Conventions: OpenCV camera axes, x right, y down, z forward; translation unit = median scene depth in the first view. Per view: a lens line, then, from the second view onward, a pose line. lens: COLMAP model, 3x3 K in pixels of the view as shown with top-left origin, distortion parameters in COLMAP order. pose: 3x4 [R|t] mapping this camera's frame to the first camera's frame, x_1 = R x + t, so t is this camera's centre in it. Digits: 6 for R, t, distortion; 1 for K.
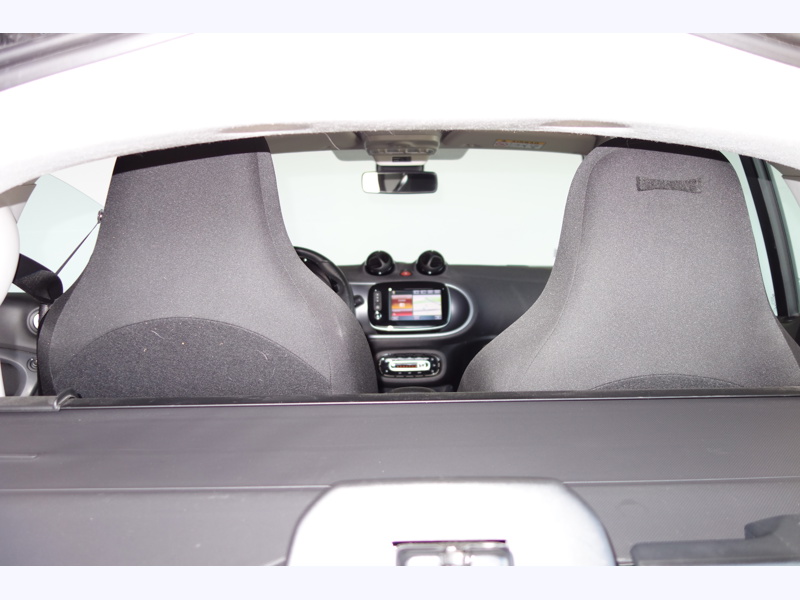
lens RADIAL K [[634.9, 0, 400.0], [0, 634.9, 300.0], [0, 0, 1]] dist [0.010391, -0.000875]
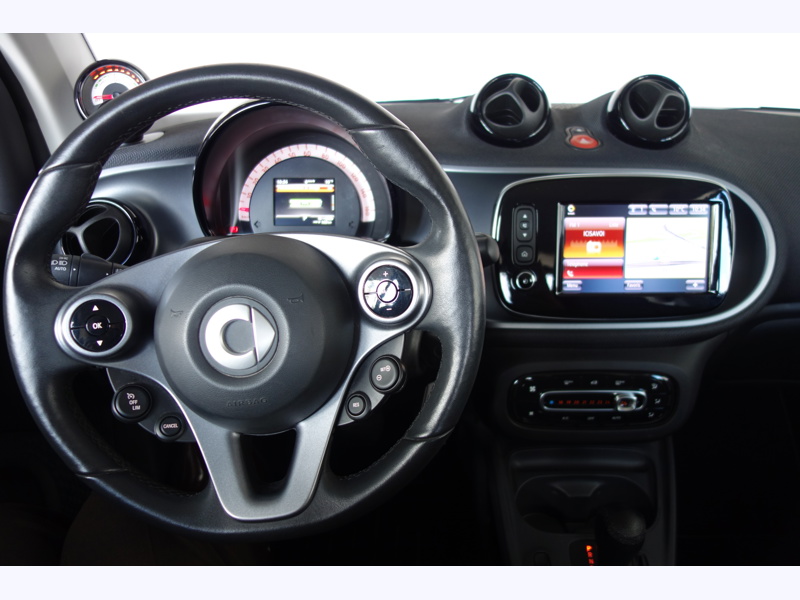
lens RADIAL K [[641.0, 0, 406.8], [0, 641.0, 300.1], [0, 0, 1]] dist [-0.005253, -0.002139]
pose [[0.999648, 0.020798, -0.016466, -0.090460], [-0.015286, 0.958937, 0.283205, -0.060463], [0.021680, -0.282854, 0.958918, 0.648616]]
